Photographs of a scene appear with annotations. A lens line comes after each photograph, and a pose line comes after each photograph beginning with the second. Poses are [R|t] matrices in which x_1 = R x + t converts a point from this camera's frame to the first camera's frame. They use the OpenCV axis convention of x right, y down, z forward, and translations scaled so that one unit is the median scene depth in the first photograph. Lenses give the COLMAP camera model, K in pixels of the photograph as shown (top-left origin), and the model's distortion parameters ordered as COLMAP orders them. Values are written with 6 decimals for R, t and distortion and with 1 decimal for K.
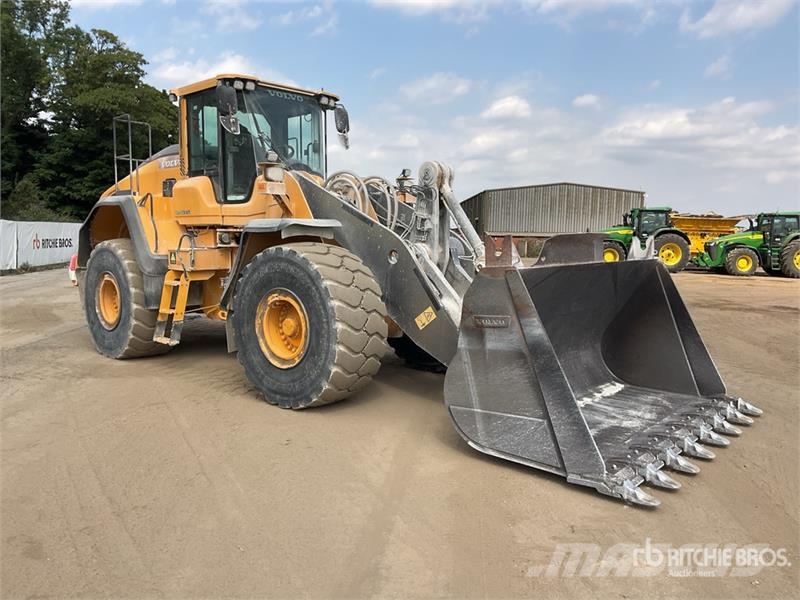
lens RADIAL K [[661.9, 0, 400.9], [0, 661.9, 304.1], [0, 0, 1]] dist [0.088909, -0.140393]
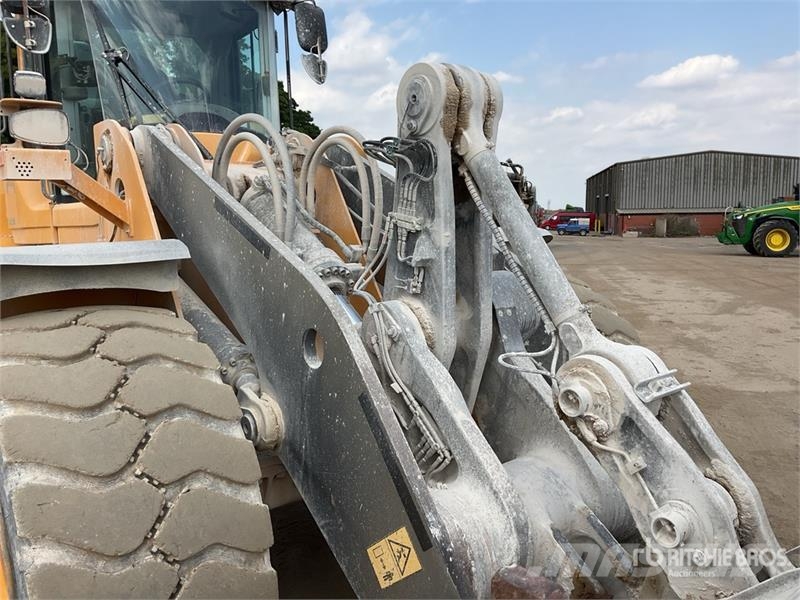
lens RADIAL K [[661.9, 0, 400.9], [0, 661.9, 304.1], [0, 0, 1]] dist [0.088909, -0.140393]
pose [[0.982380, -0.007243, -0.186754, 0.094498], [0.012307, 0.999587, 0.025971, -0.100013], [0.186489, -0.027812, 0.982063, 0.654925]]
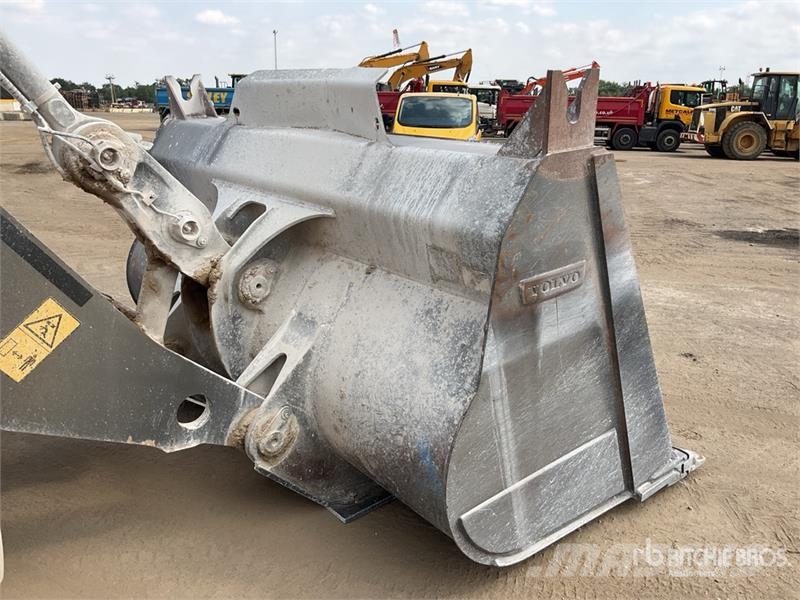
lens RADIAL K [[667.1, 0, 398.8], [0, 667.1, 289.6], [0, 0, 1]] dist [0.061334, -0.121720]
pose [[0.182859, -0.280424, 0.942298, -0.207494], [0.081922, 0.959471, 0.269637, -0.067615], [-0.979720, 0.027890, 0.198421, 0.725257]]
